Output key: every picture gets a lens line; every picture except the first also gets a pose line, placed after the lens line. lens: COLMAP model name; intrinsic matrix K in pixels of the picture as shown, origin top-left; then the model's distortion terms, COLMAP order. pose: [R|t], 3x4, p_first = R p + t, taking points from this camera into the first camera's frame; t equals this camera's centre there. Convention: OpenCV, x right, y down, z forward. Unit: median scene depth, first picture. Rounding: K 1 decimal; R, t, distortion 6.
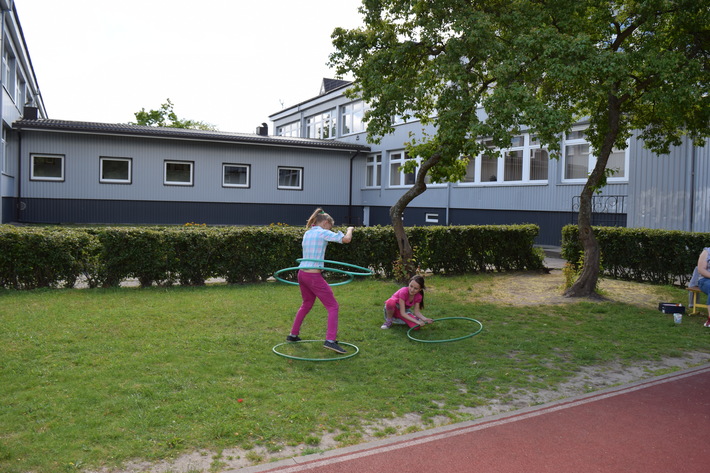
lens RADIAL K [[556.6, 0, 355.0], [0, 556.6, 236.5], [0, 0, 1]] dist [-0.087935, 0.015317]
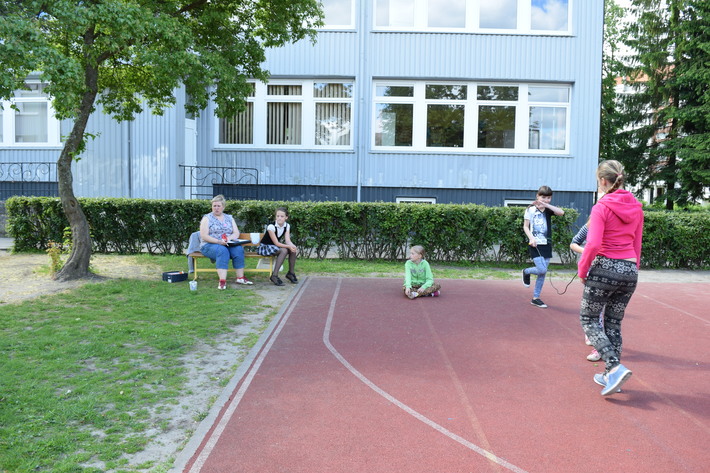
lens RADIAL K [[556.6, 0, 355.0], [0, 556.6, 236.5], [0, 0, 1]] dist [-0.087935, 0.015317]
pose [[0.486317, -0.091386, 0.868991, -0.207905], [0.037923, 0.995786, 0.083497, -0.022427], [-0.872959, -0.007651, 0.487733, 0.322803]]
